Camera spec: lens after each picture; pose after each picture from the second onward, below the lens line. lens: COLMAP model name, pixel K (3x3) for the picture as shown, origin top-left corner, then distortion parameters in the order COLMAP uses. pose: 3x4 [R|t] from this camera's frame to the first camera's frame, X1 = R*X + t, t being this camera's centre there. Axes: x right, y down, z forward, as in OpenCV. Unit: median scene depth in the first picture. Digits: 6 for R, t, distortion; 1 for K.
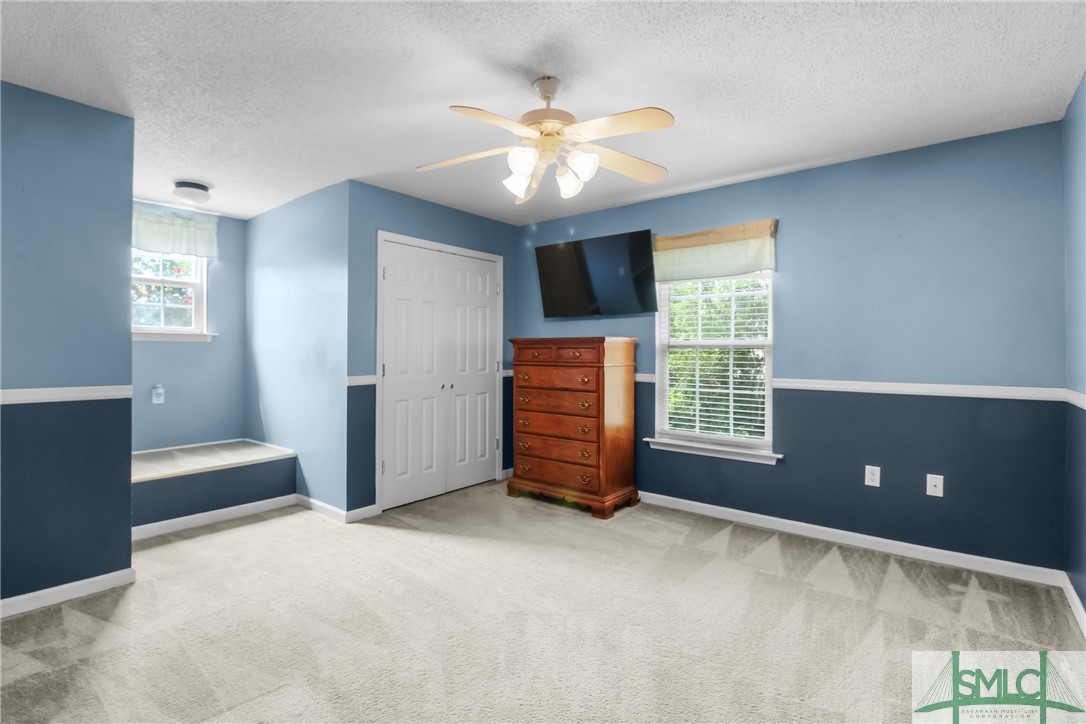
lens RADIAL K [[511.2, 0, 542.5], [0, 511.2, 351.1], [0, 0, 1]] dist [0.004371, -0.000664]
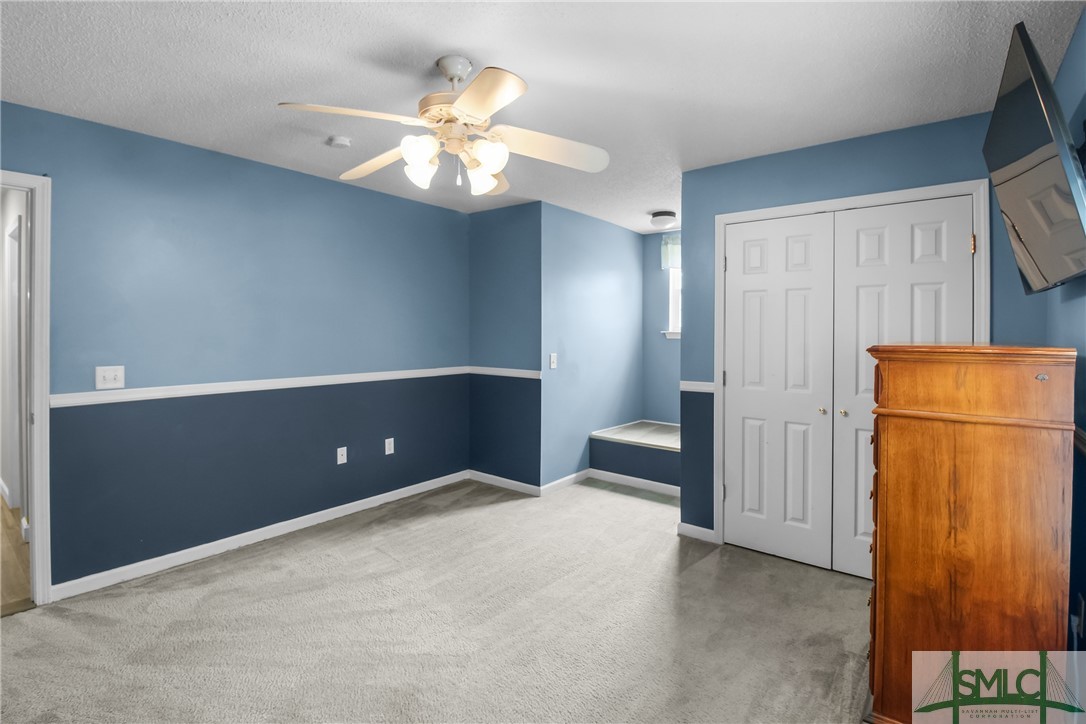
lens RADIAL K [[511.2, 0, 535.8], [0, 511.2, 335.4], [0, 0, 1]] dist [0.004371, -0.000664]
pose [[0.021591, 0.011009, -0.999706, 0.545637], [-0.005794, 0.999924, 0.010886, -0.041684], [0.999750, 0.005557, 0.021653, 0.686229]]
